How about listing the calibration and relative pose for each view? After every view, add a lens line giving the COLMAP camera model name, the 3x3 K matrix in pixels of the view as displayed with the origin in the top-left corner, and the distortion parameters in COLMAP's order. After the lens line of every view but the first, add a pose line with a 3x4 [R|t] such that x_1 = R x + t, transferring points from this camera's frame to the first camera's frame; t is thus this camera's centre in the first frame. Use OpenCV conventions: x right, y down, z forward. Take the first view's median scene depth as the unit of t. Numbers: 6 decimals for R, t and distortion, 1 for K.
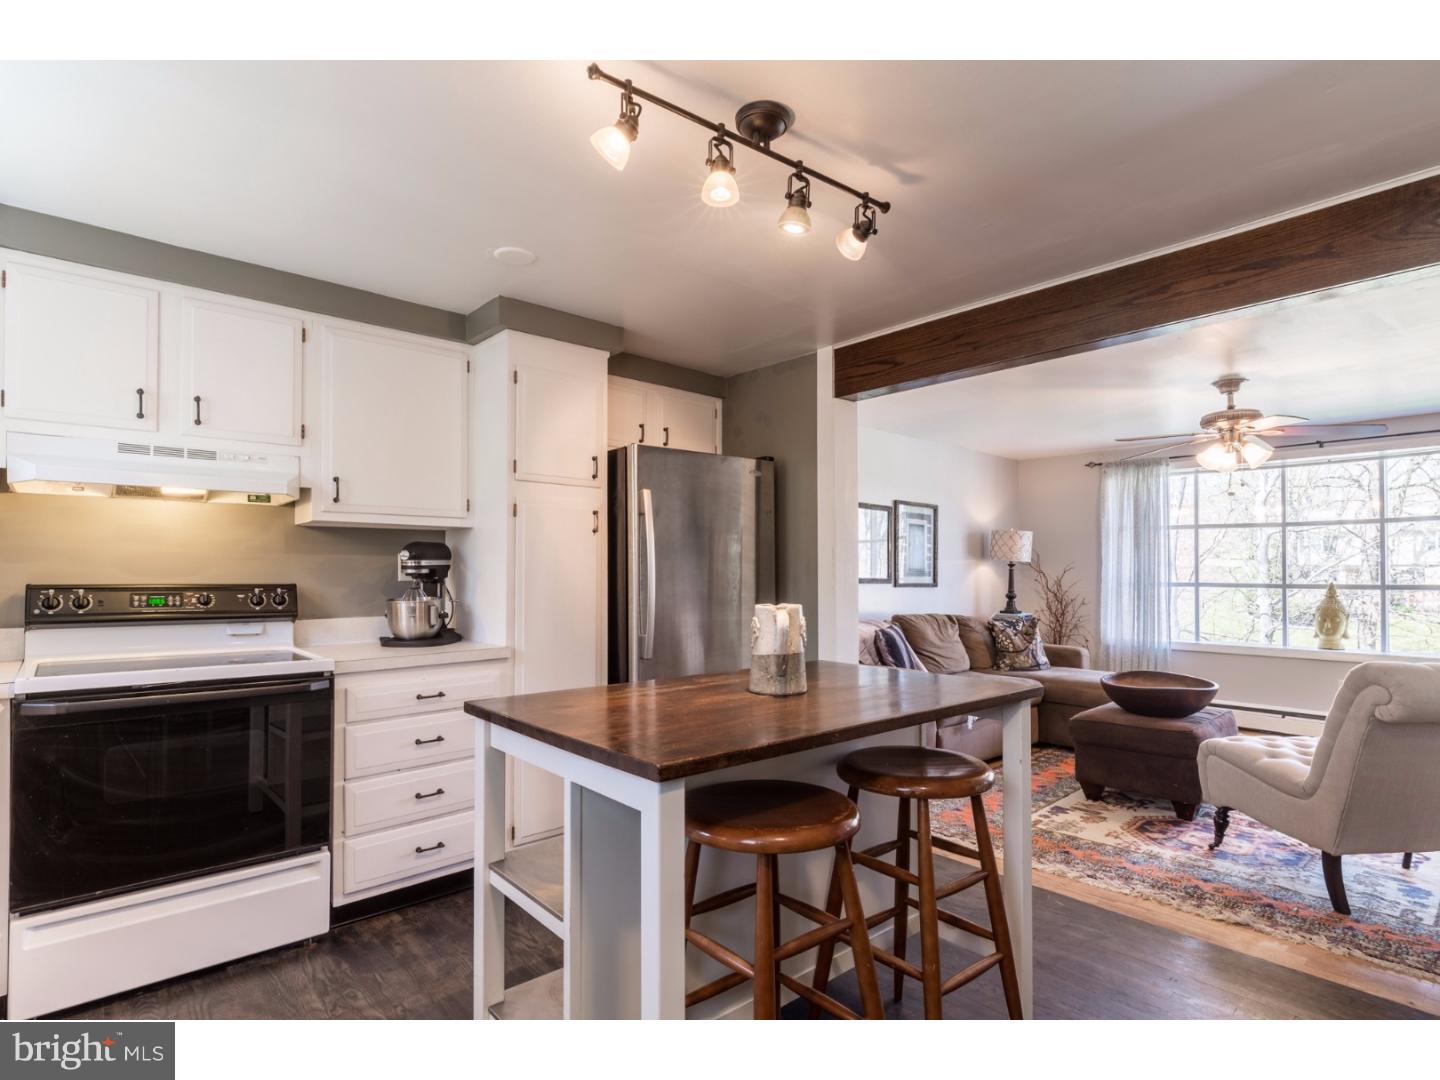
lens RADIAL K [[735.6, 0, 721.2], [0, 735.6, 563.6], [0, 0, 1]] dist [-0.003689, -0.000889]
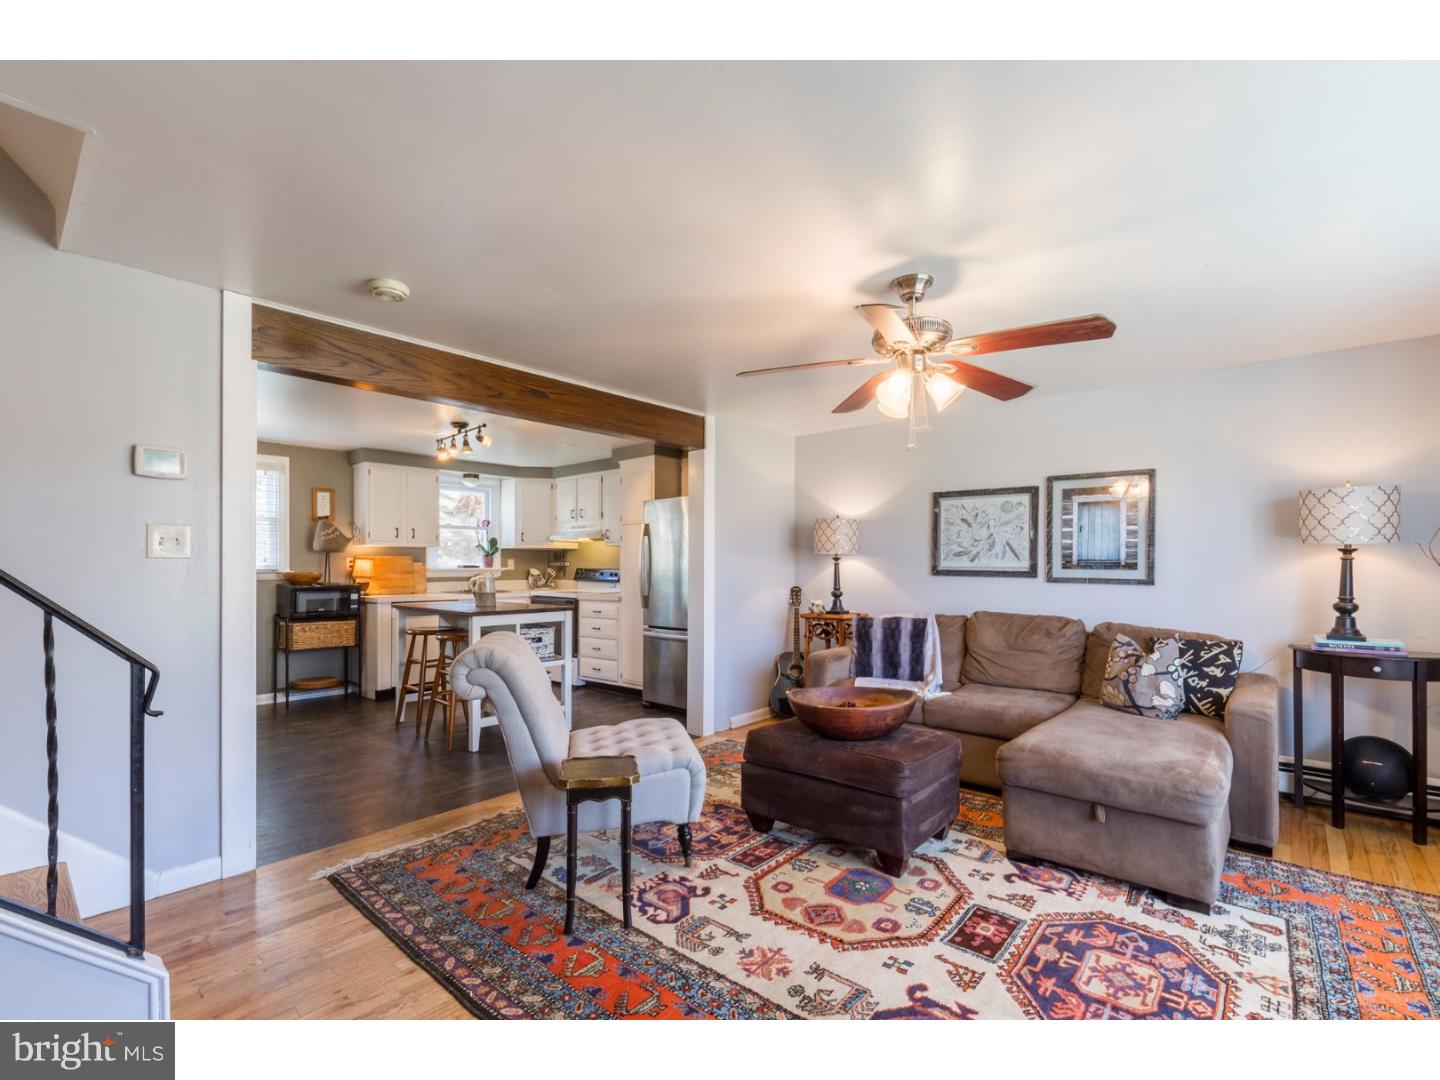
lens RADIAL K [[644.4, 0, 718.1], [0, 644.4, 561.0], [0, 0, 1]] dist [0.000102, -0.000120]
pose [[0.119254, -0.006113, -0.992845, 1.095470], [0.012599, 0.999910, -0.004643, 0.008777], [0.992784, -0.011955, 0.119320, 0.651139]]
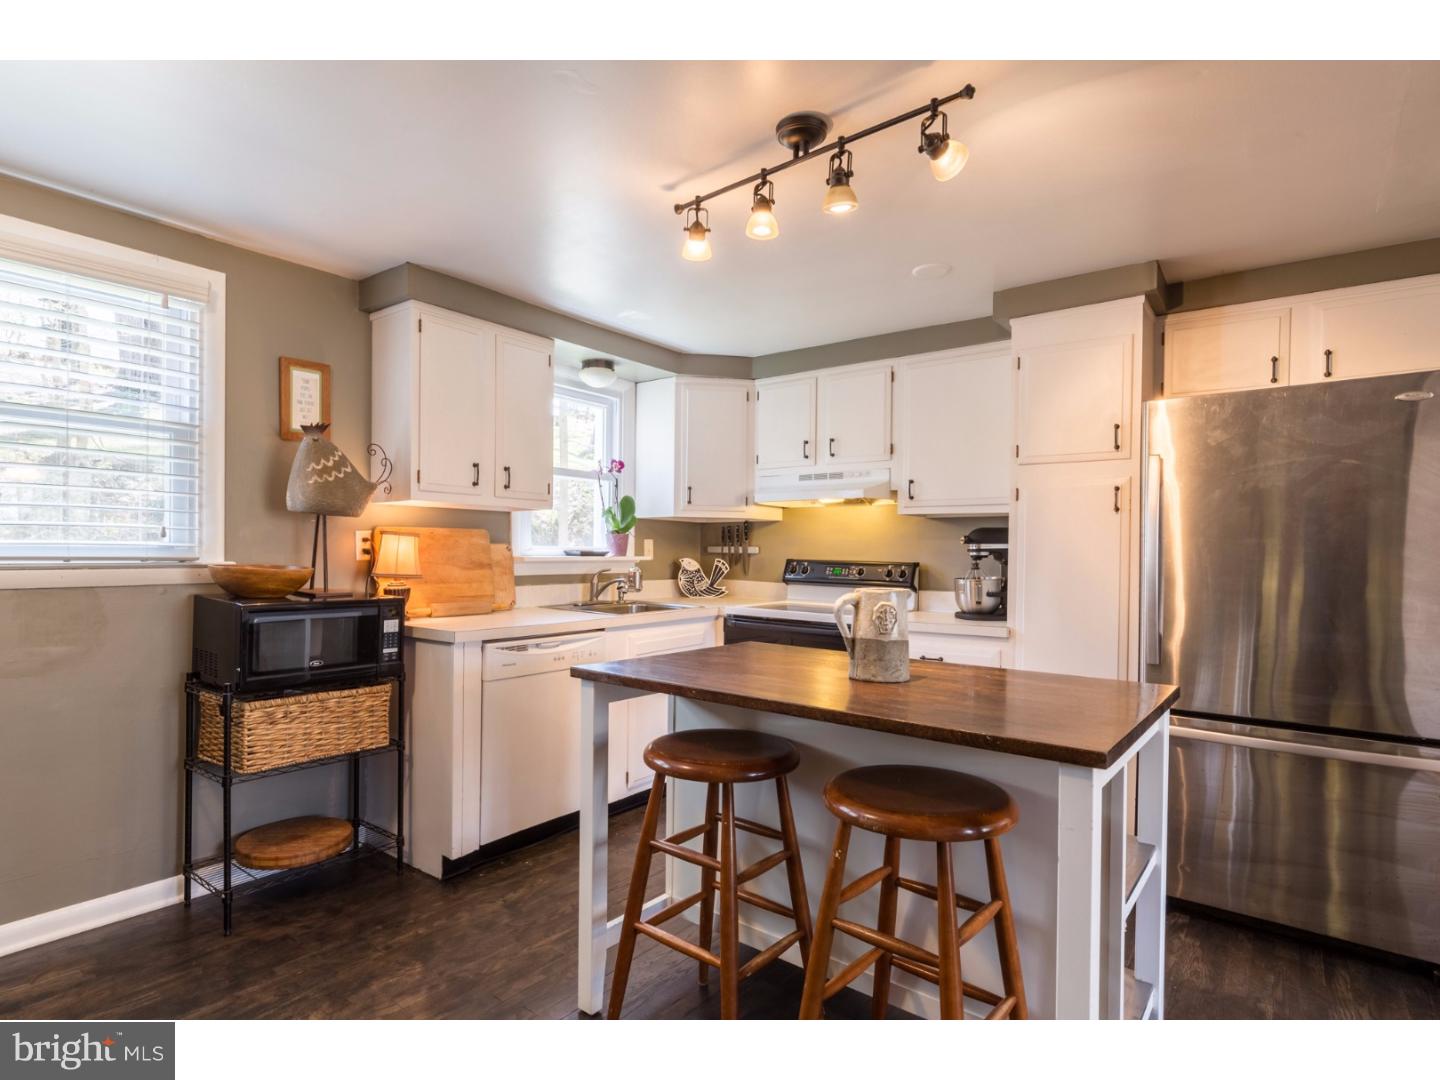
lens RADIAL K [[746.0, 0, 725.6], [0, 746.0, 555.1], [0, 0, 1]] dist [-0.001935, -0.000593]
pose [[0.192242, 0.010293, -0.981293, 0.402976], [-0.001784, 0.999947, 0.010139, 0.000559], [0.981346, -0.000198, 0.192251, 0.249488]]
